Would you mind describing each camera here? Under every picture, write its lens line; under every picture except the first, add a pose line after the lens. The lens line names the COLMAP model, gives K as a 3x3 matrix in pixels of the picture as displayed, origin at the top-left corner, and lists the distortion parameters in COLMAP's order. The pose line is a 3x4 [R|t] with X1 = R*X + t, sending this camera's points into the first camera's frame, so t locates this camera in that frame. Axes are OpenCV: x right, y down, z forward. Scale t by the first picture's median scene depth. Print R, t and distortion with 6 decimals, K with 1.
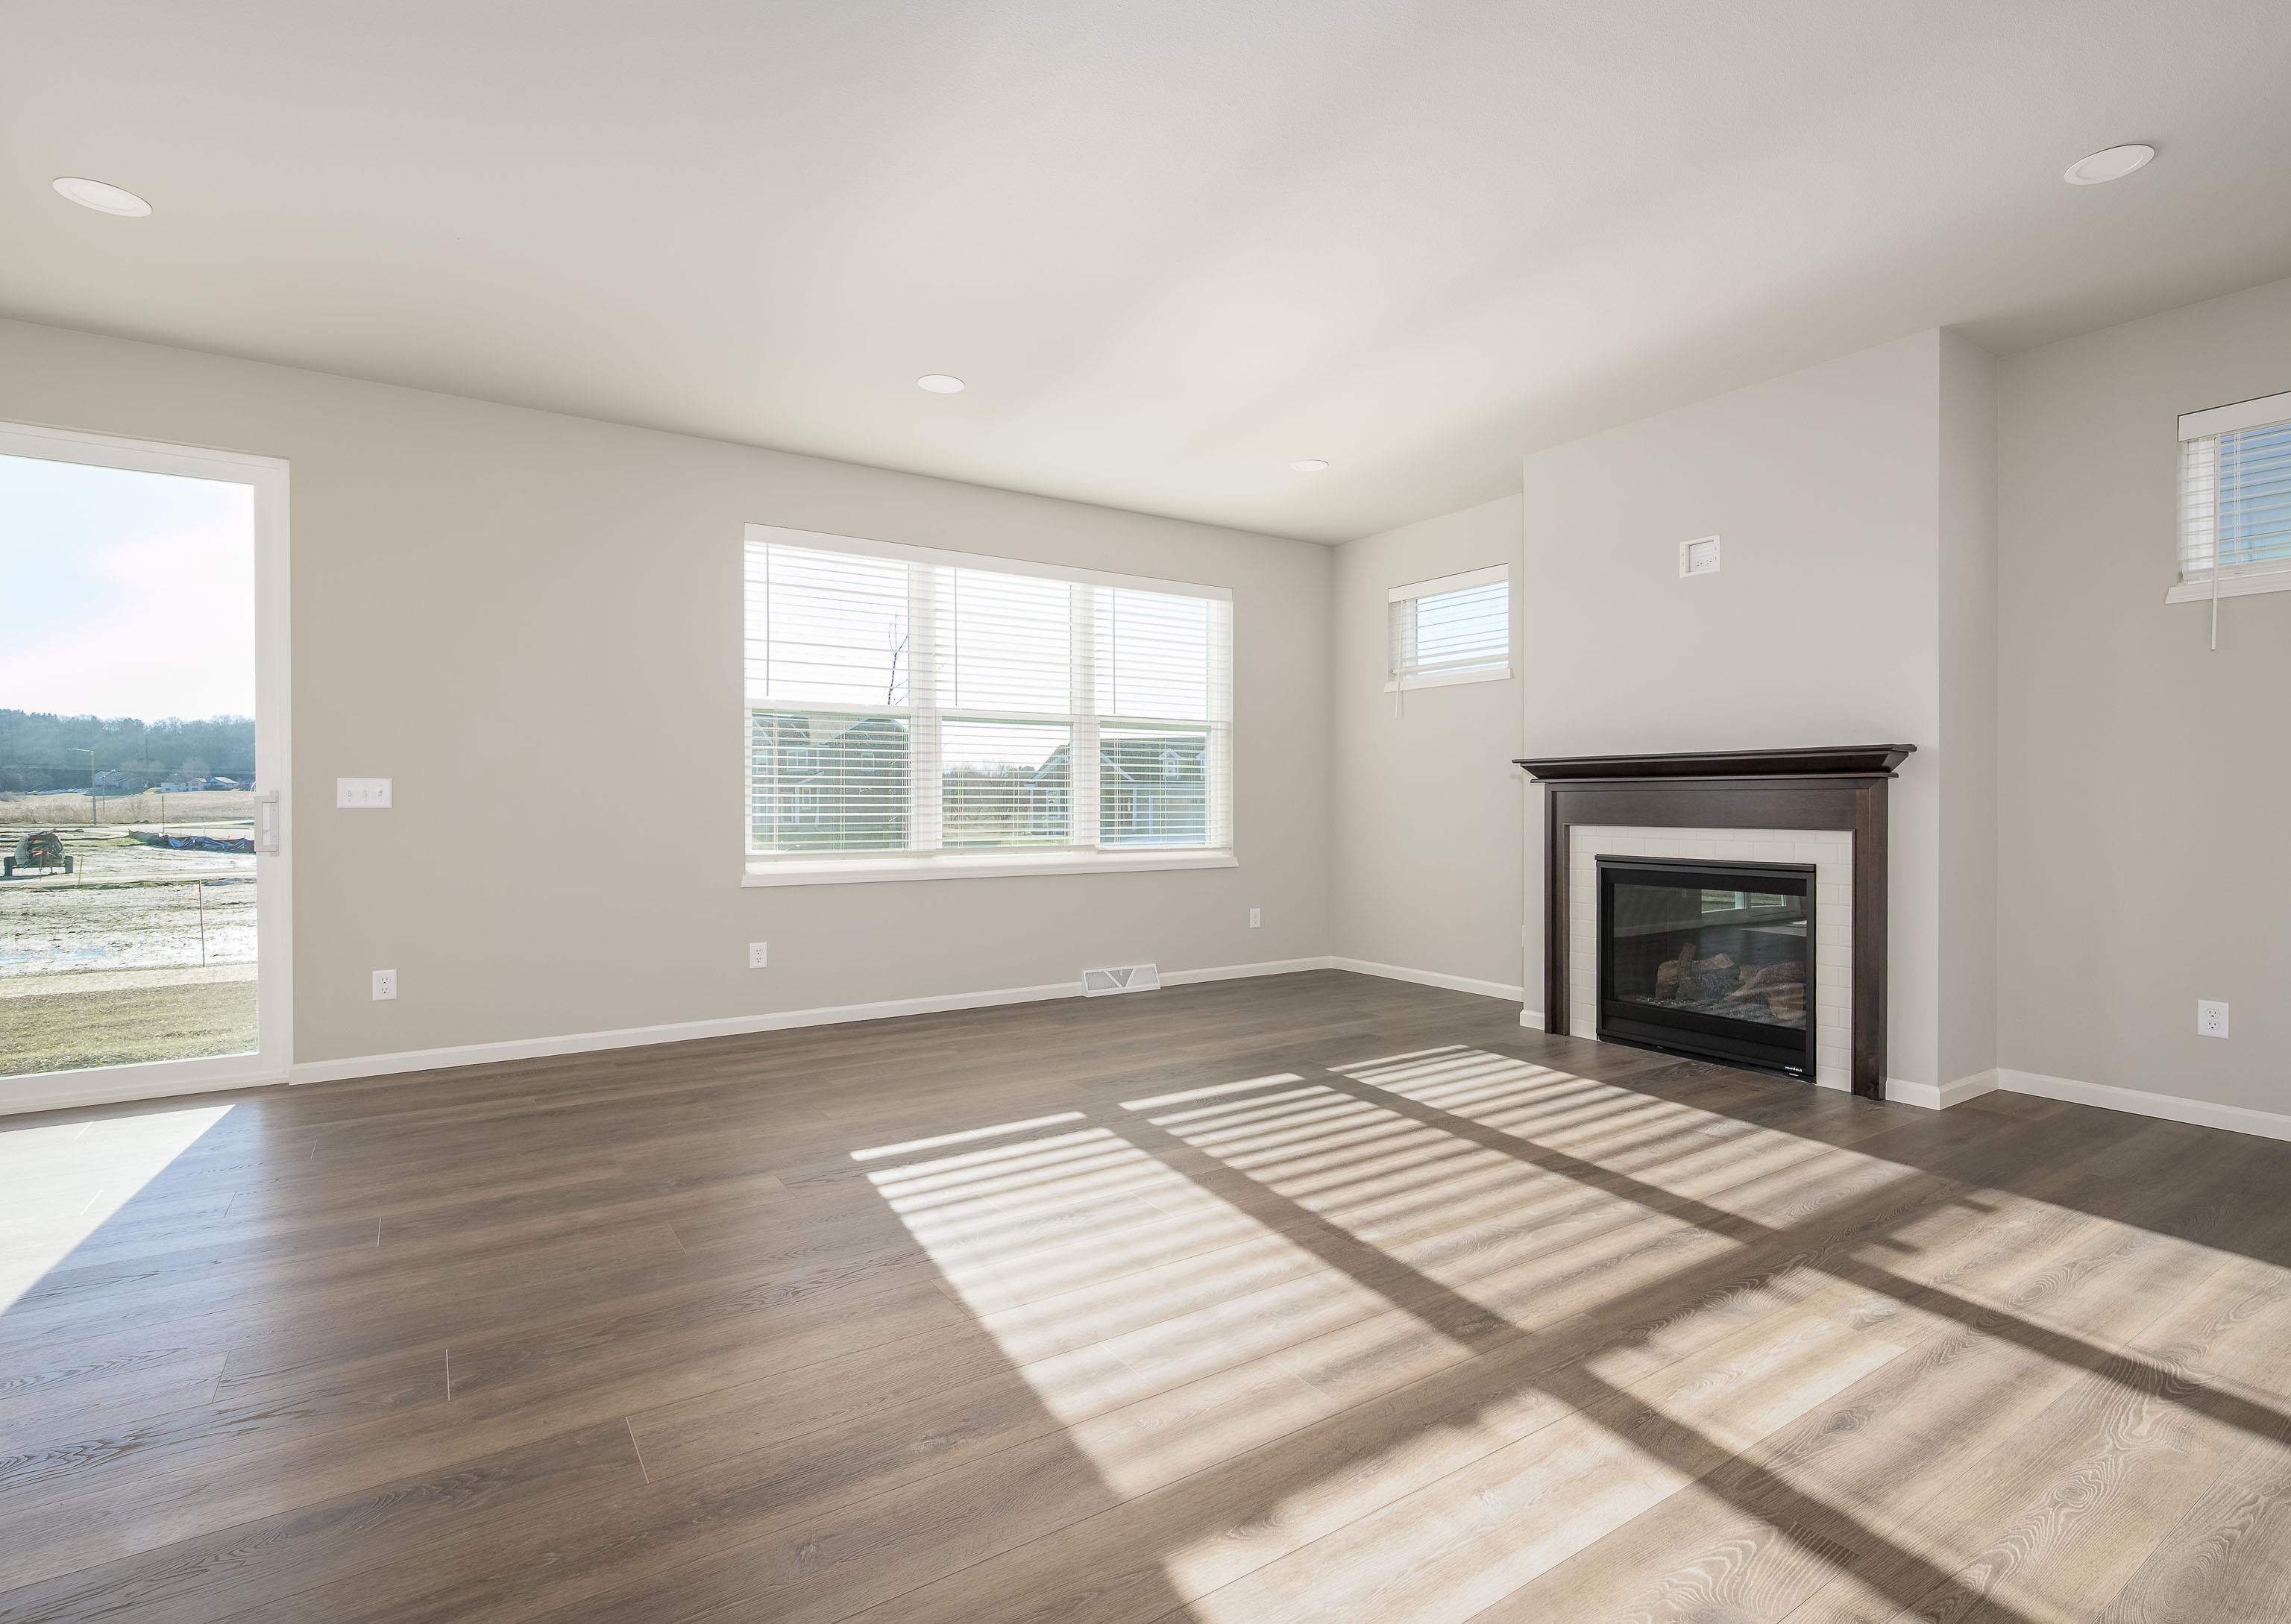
lens RADIAL K [[1066.5, 0, 1145.5], [0, 1066.5, 812.0], [0, 0, 1]] dist [0.000083, 0.000083]
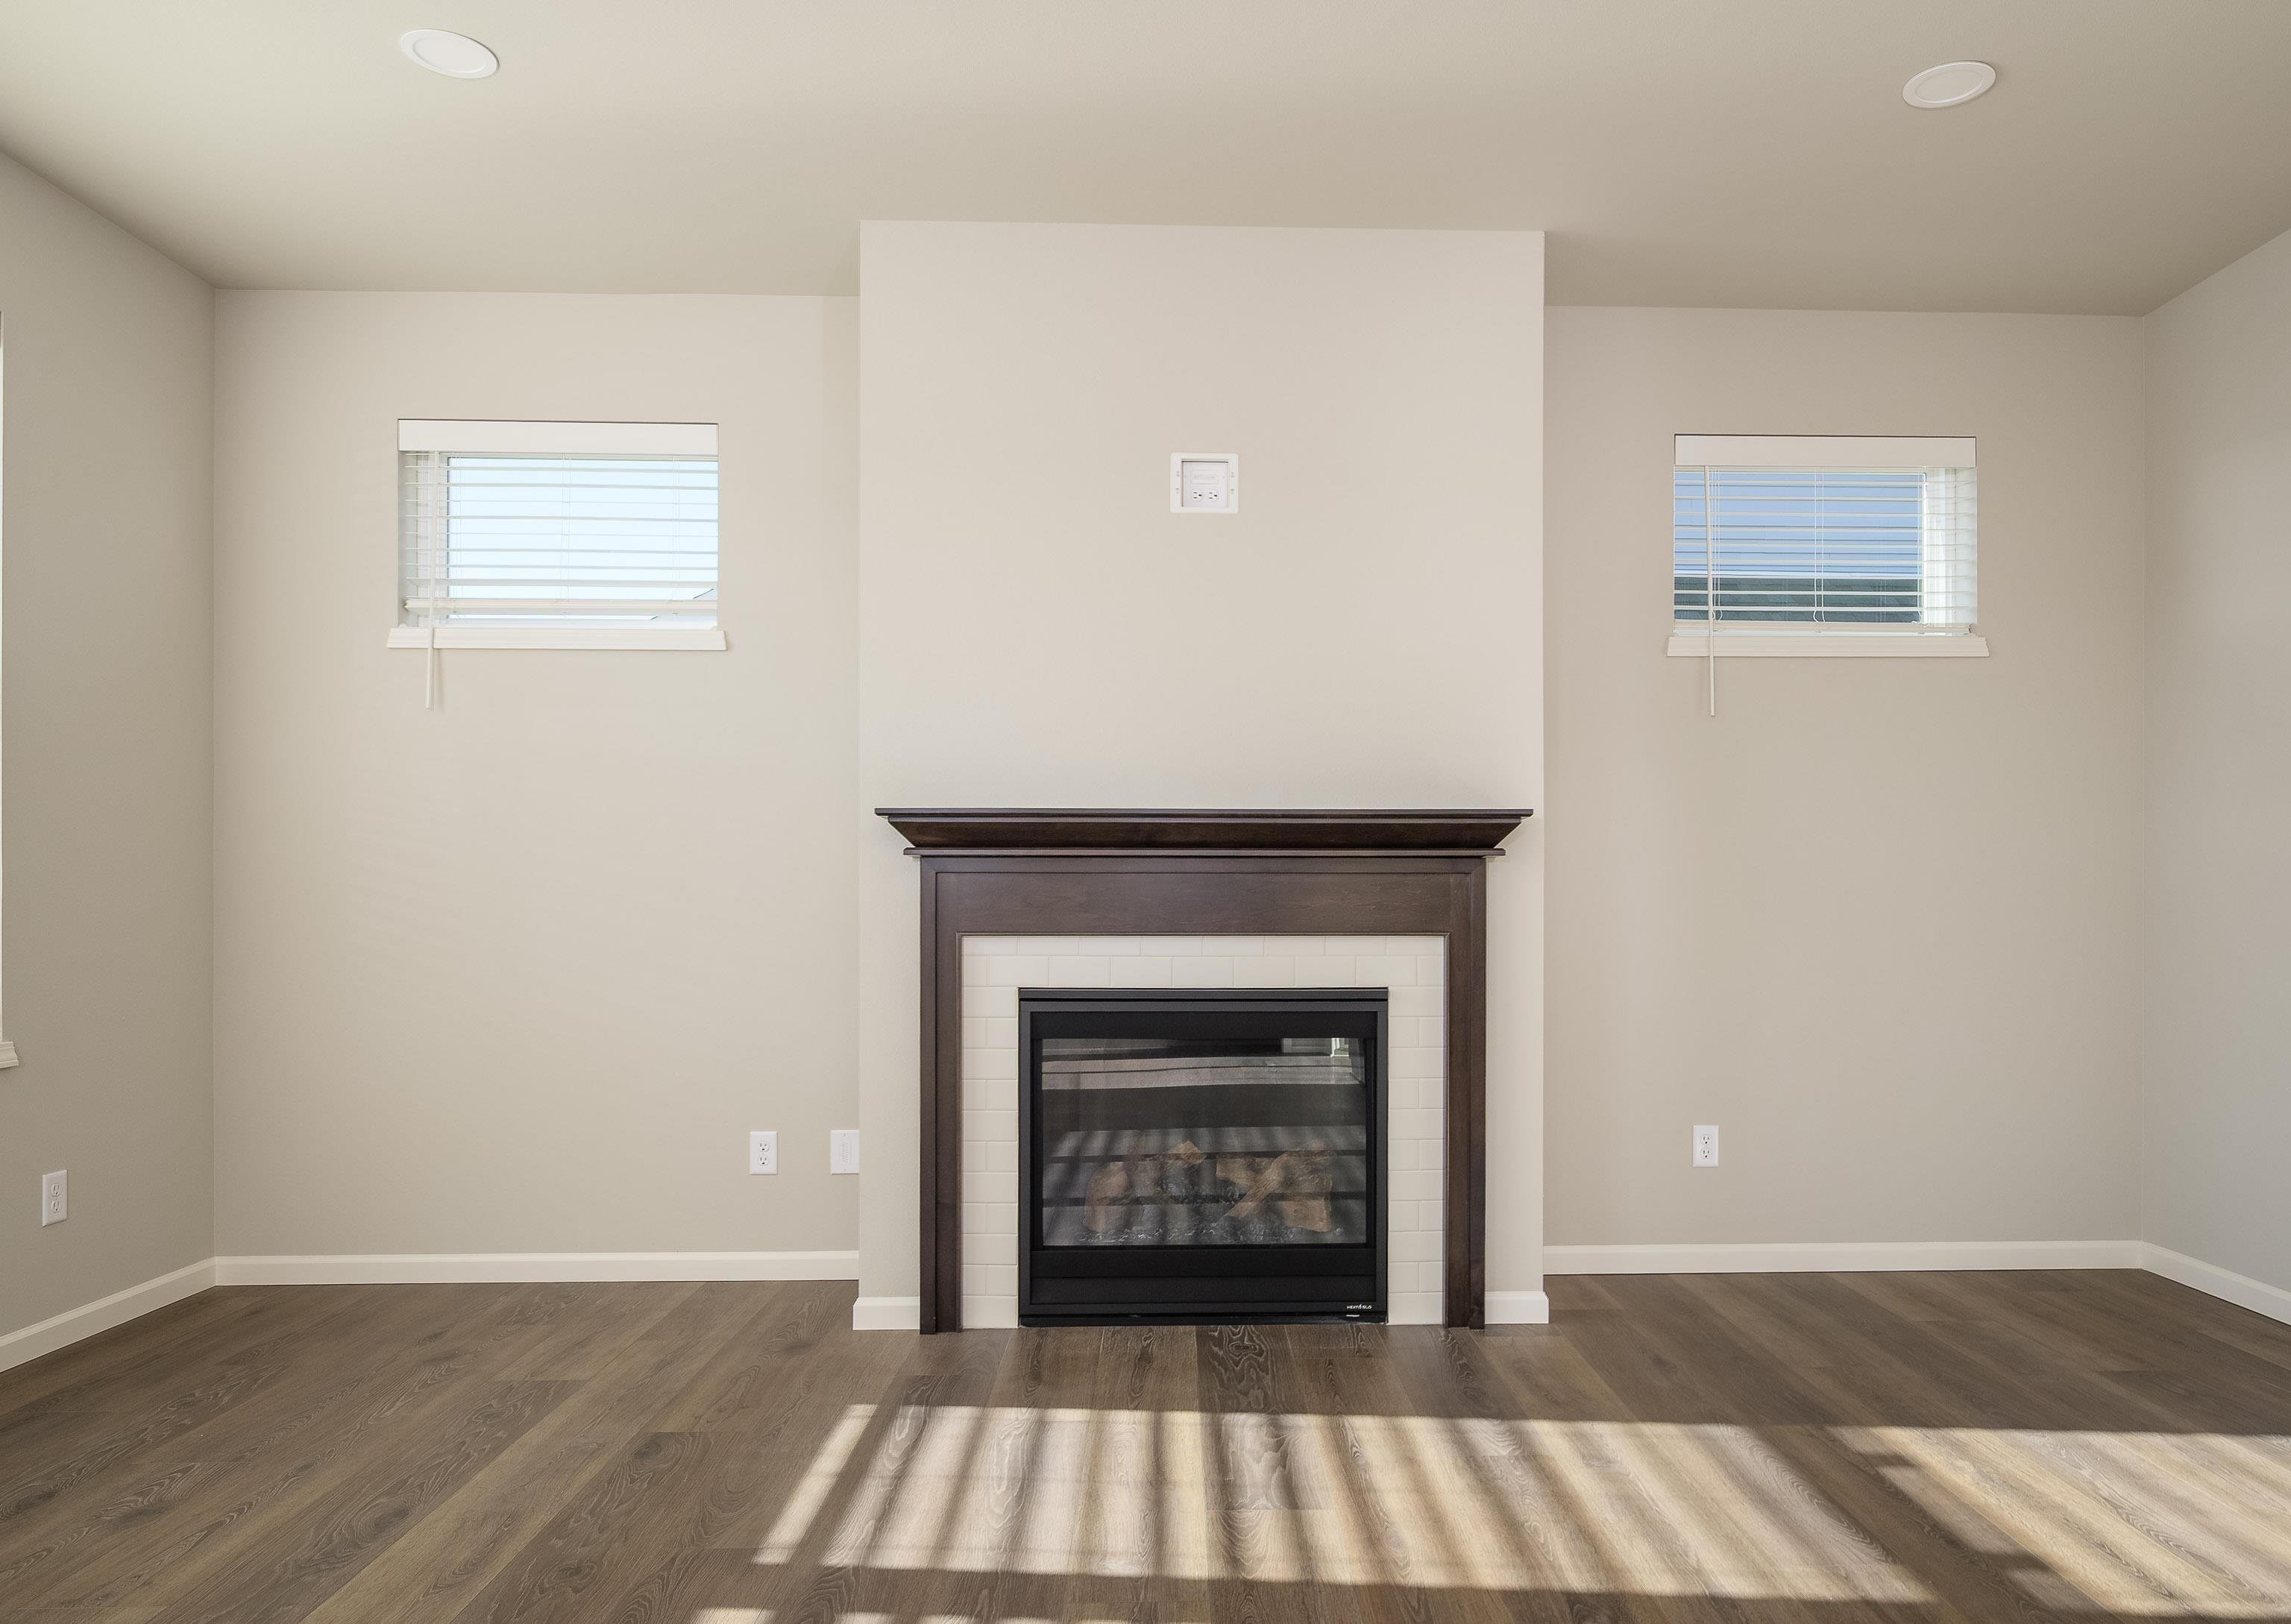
lens RADIAL K [[1600.1, 0, 1149.6], [0, 1600.1, 887.9], [0, 0, 1]] dist [0.001066, 0.000347]
pose [[0.537999, 0.000103, 0.842946, -0.254536], [0.006647, 0.999968, -0.004364, -0.008241], [-0.842919, 0.007951, 0.537981, 0.541684]]
